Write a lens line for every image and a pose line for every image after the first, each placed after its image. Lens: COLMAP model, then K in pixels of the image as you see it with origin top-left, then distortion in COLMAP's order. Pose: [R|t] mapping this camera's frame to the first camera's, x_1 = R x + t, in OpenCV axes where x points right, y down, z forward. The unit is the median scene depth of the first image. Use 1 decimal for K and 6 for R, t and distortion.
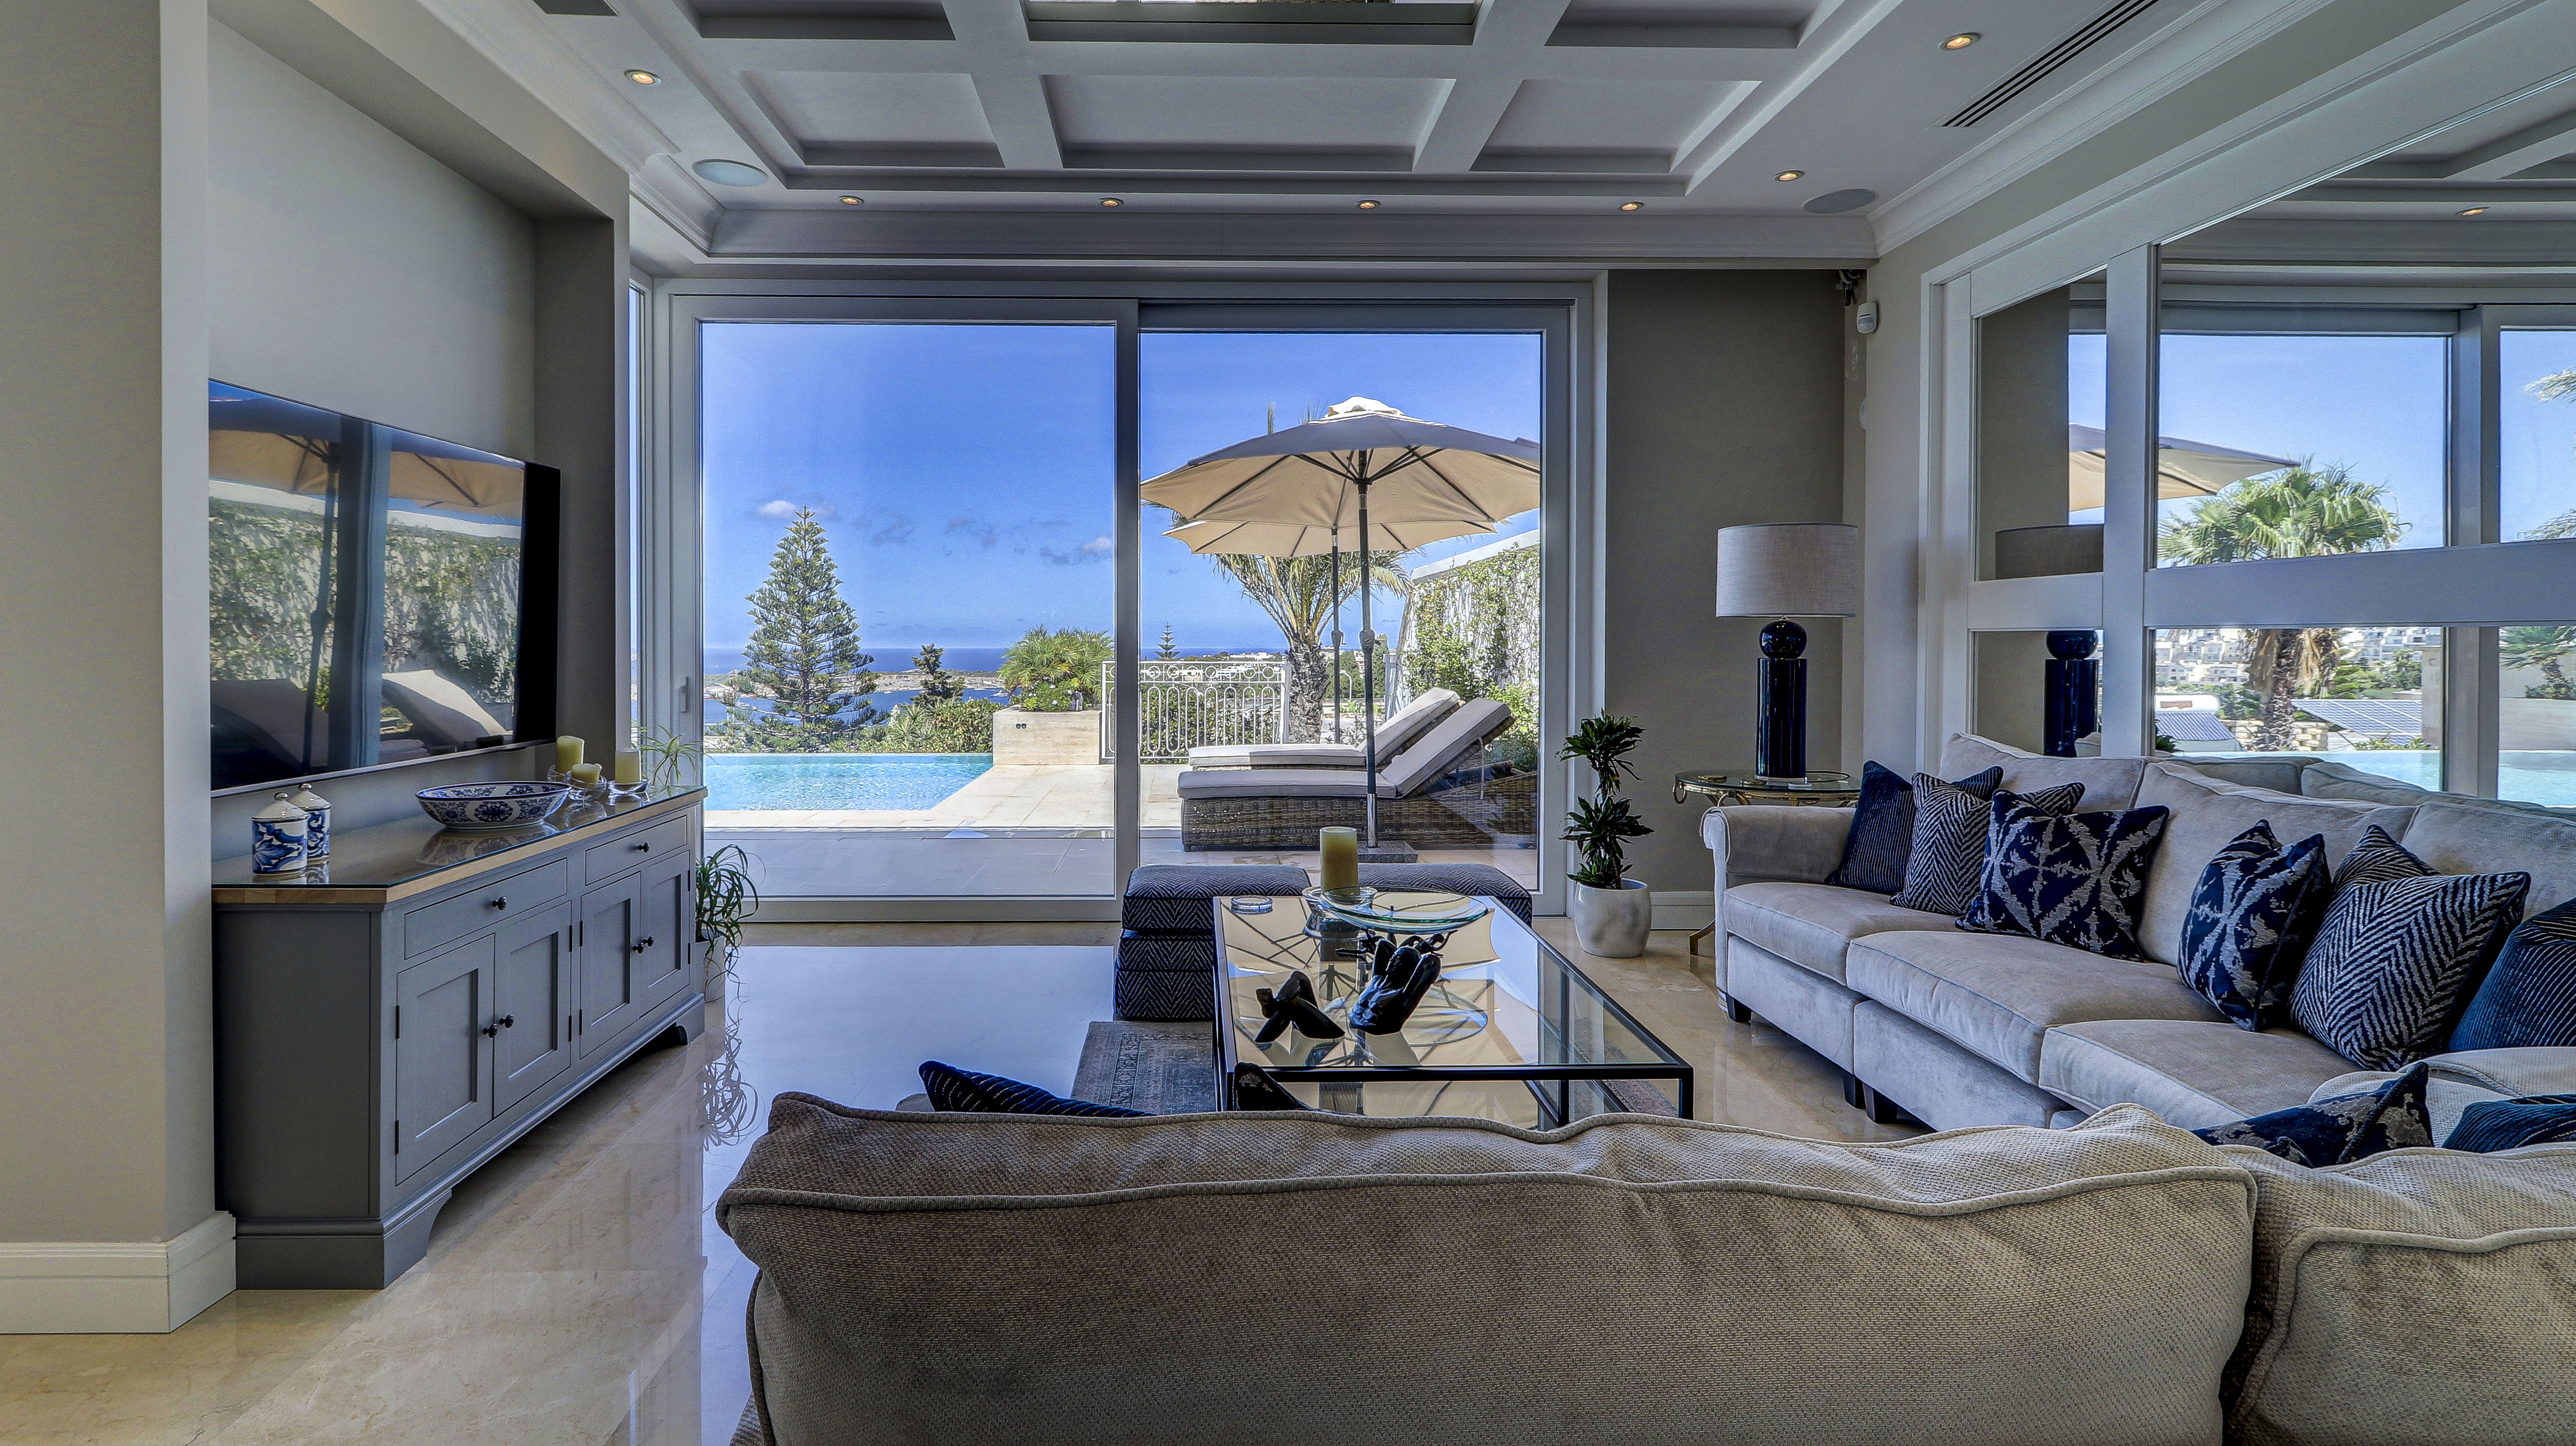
lens RADIAL K [[1251.0, 0, 1220.9], [0, 1251.0, 653.7], [0, 0, 1]] dist [-0.012420, -0.000231]
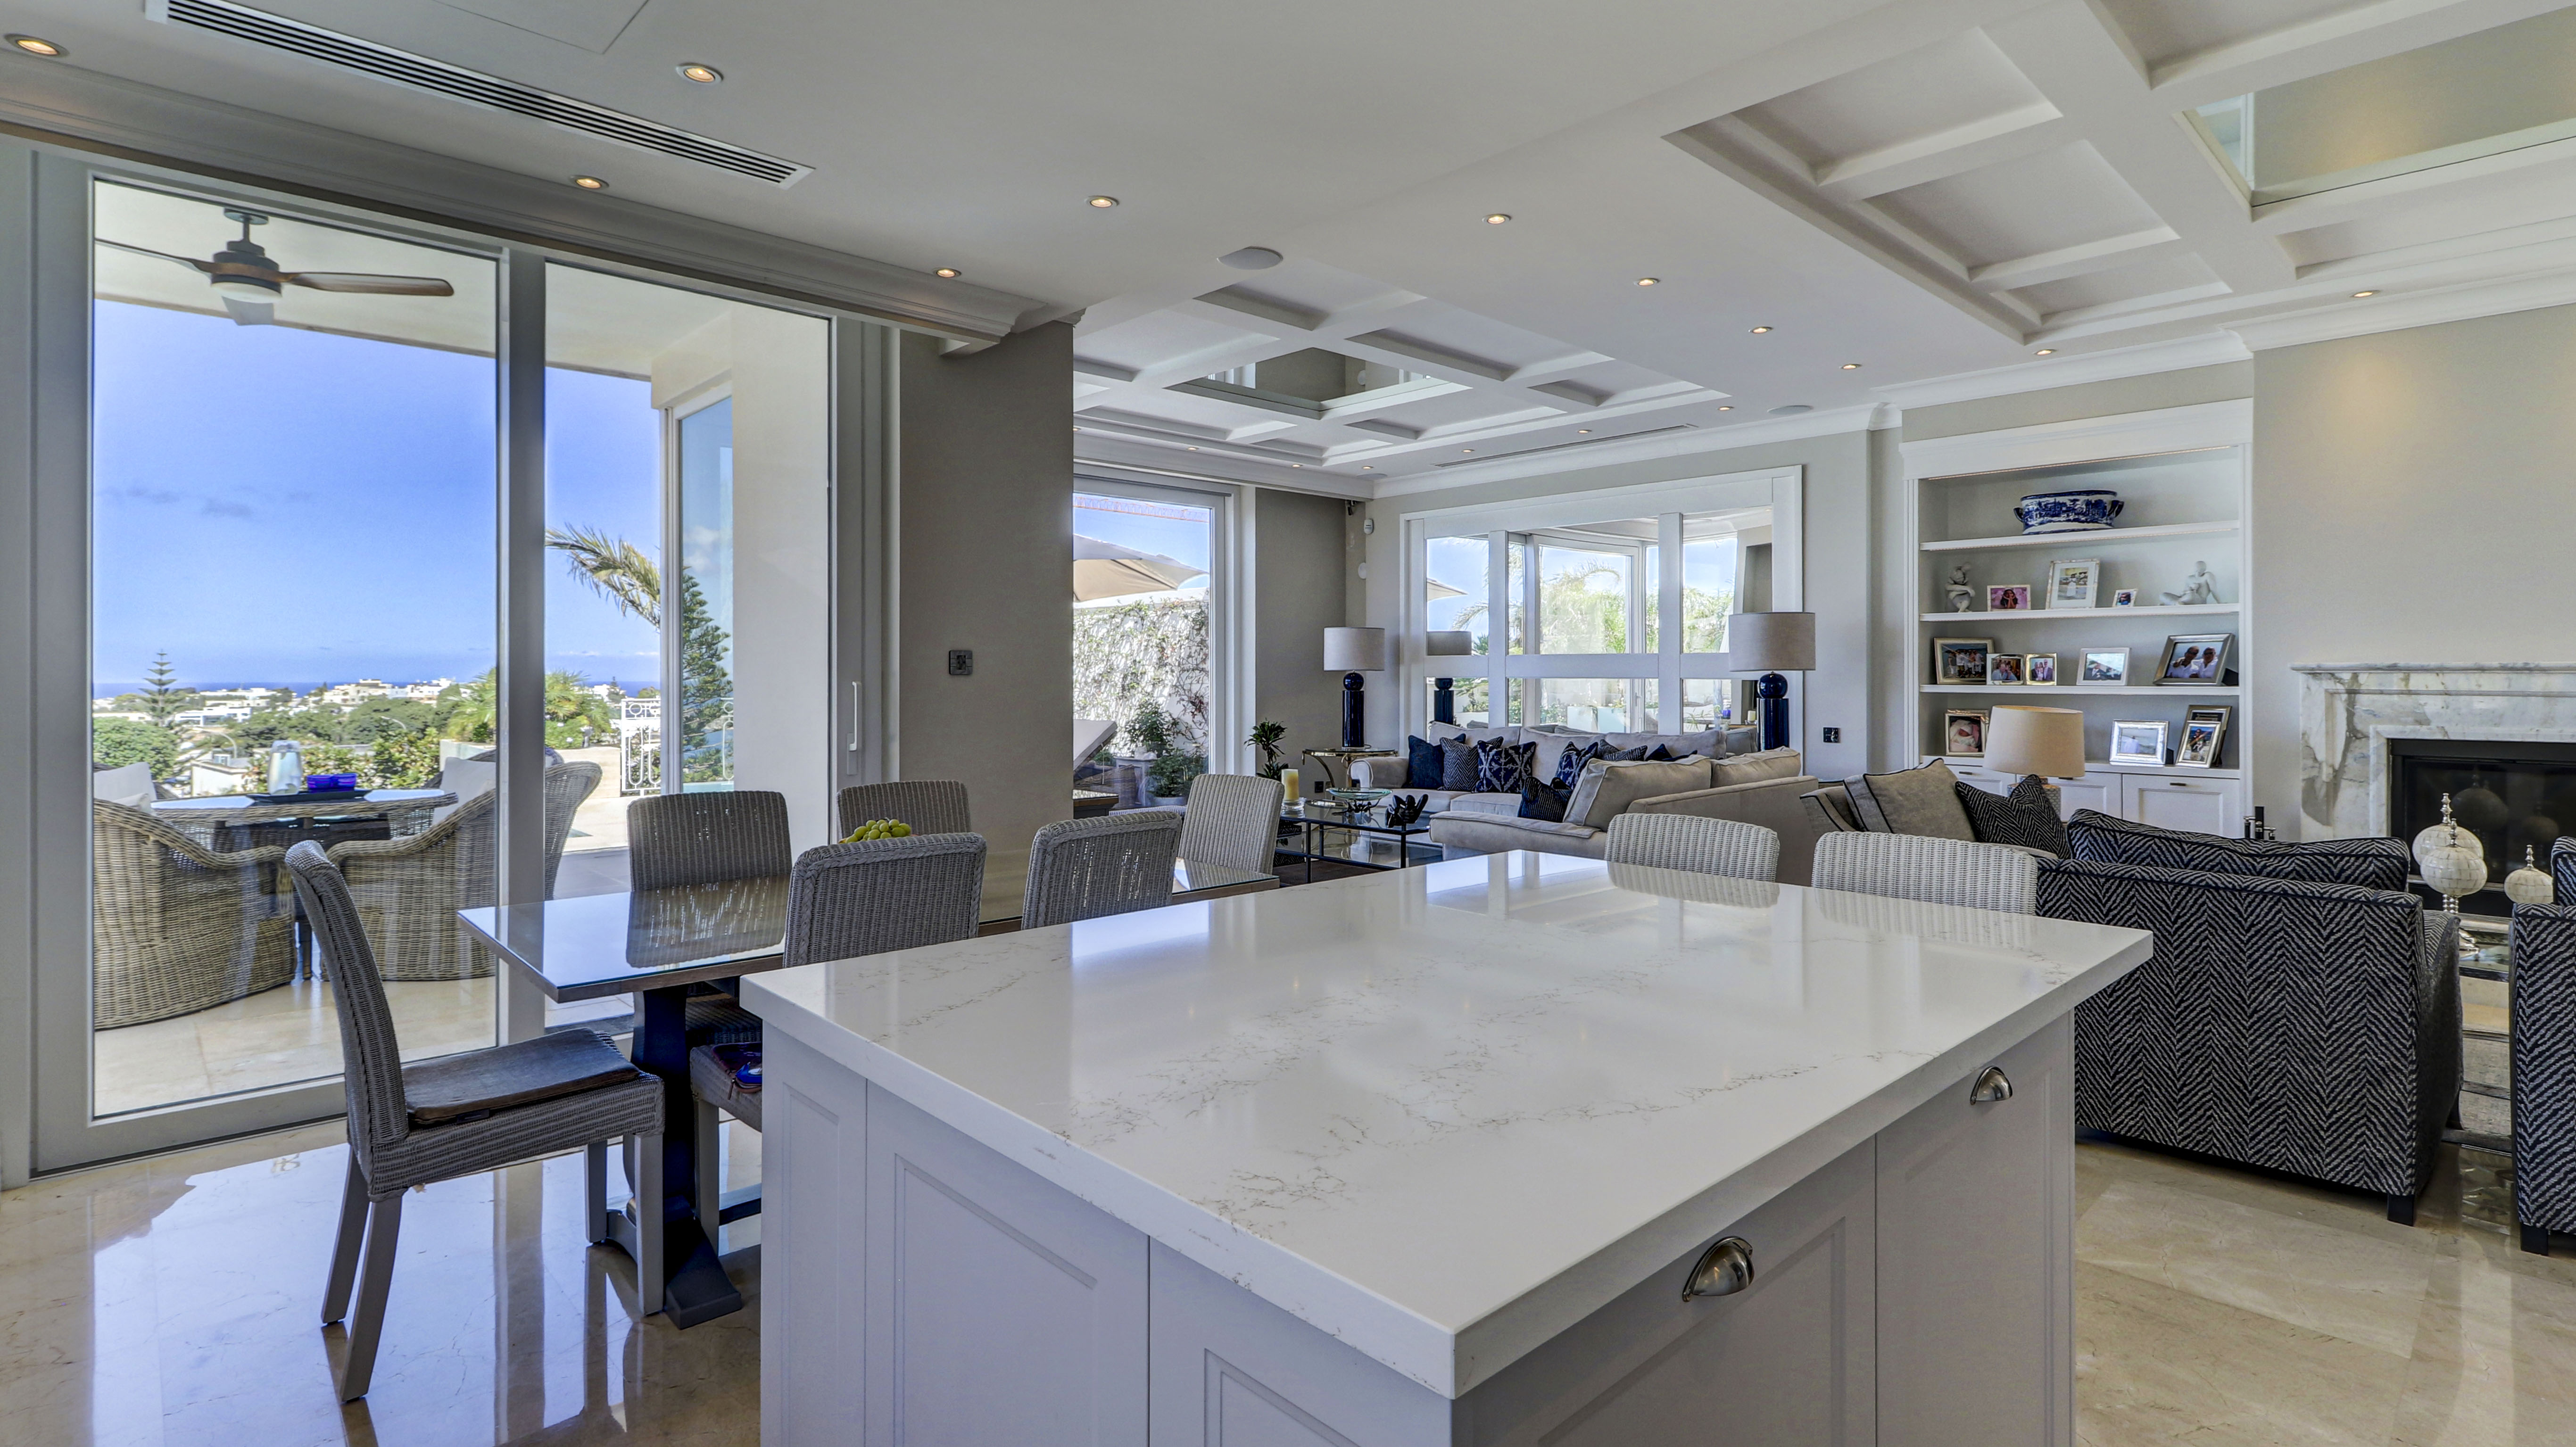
lens RADIAL K [[1201.7, 0, 1292.3], [0, 1201.7, 679.9], [0, 0, 1]] dist [-0.000402, -0.000447]
pose [[0.750153, -0.003923, 0.661252, -1.021224], [0.007444, 0.999969, -0.002512, -0.010568], [-0.661222, 0.006807, 0.750159, -0.482387]]
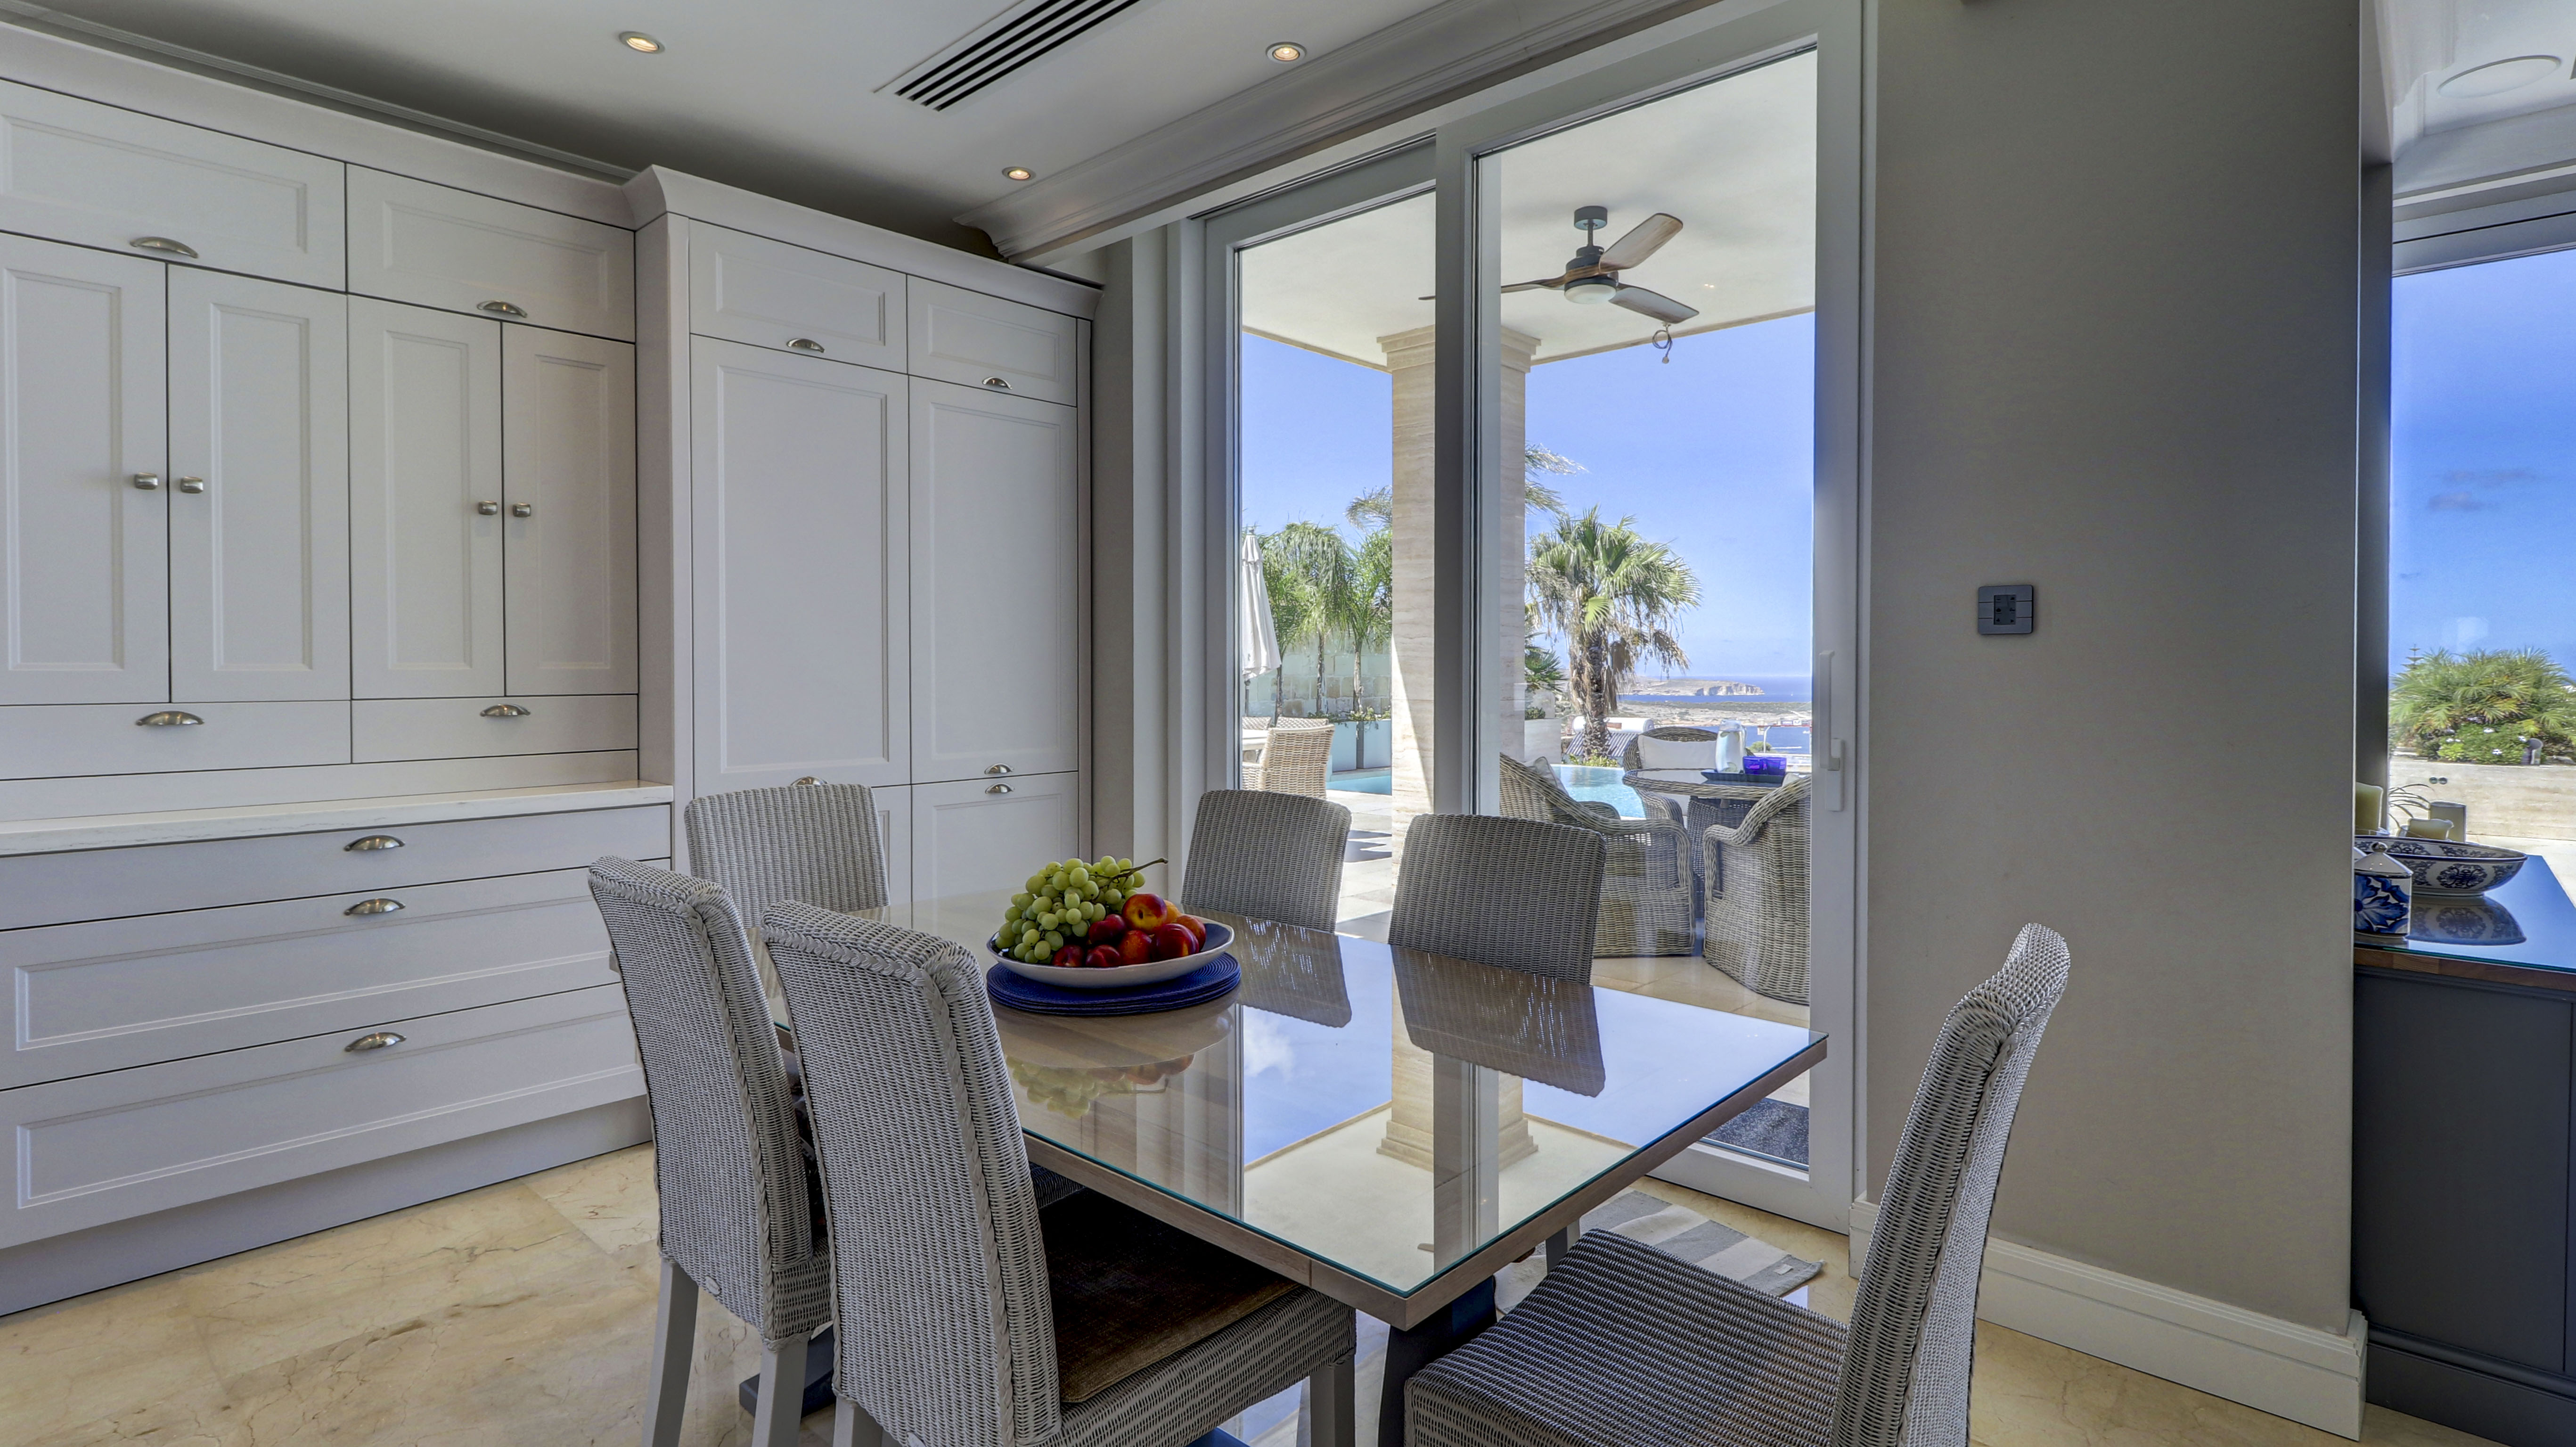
lens RADIAL K [[1231.2, 0, 1276.2], [0, 1231.2, 683.3], [0, 0, 1]] dist [-0.000795, -0.000609]
pose [[0.711599, 0.007923, -0.702541, -0.401839], [-0.006846, 0.999967, 0.004342, 0.000067], [0.702552, 0.001720, 0.711630, -0.096950]]
